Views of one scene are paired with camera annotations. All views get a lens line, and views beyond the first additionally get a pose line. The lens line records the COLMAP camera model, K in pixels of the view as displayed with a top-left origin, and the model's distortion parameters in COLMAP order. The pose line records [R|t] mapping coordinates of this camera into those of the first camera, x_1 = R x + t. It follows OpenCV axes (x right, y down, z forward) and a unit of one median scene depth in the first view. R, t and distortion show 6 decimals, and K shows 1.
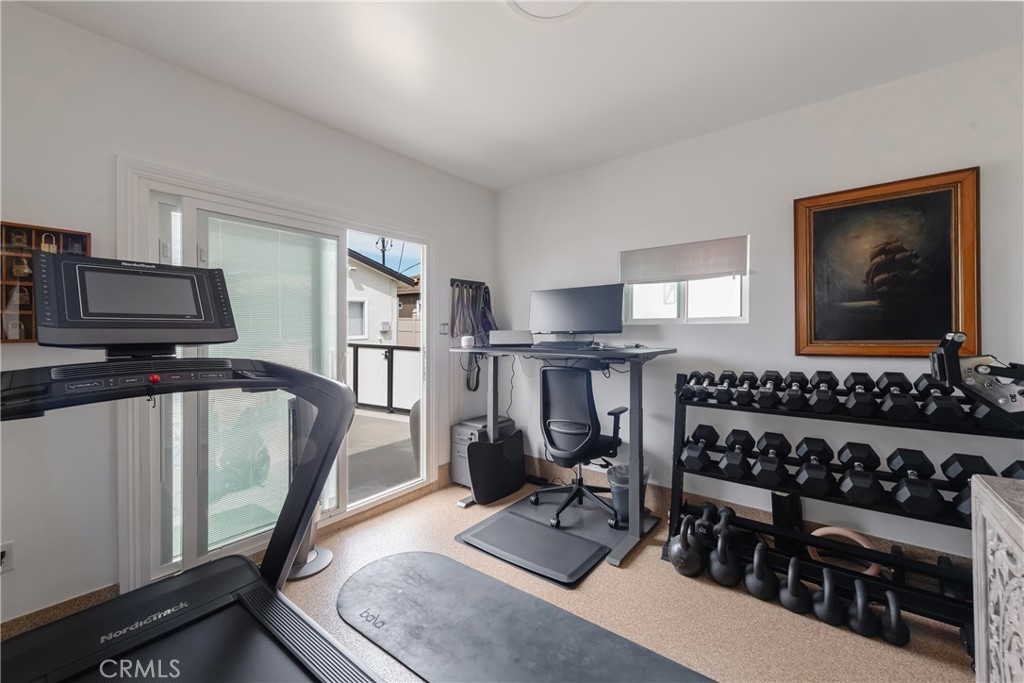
lens RADIAL K [[412.6, 0, 511.4], [0, 412.6, 321.2], [0, 0, 1]] dist [-0.000067, -0.000002]
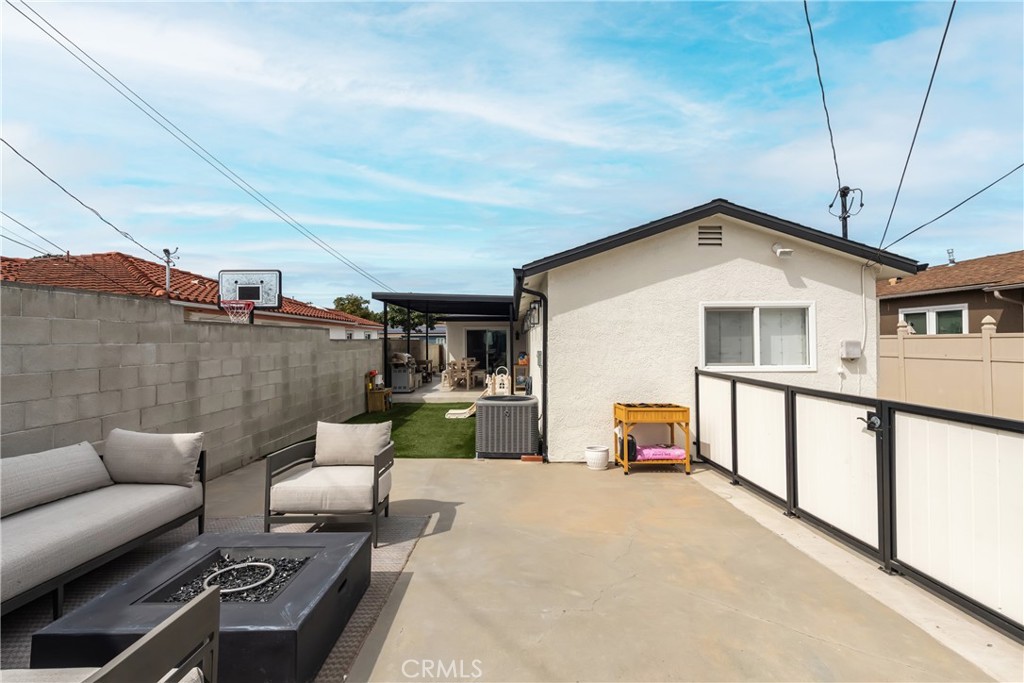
lens RADIAL K [[456.8, 0, 511.6], [0, 456.8, 329.8], [0, 0, 1]] dist [0.019067, 0.000078]
pose [[0.609459, -0.023145, -0.792480, -0.093781], [0.003529, 0.999643, -0.026481, 0.000878], [0.792810, 0.013342, 0.609323, 0.263528]]
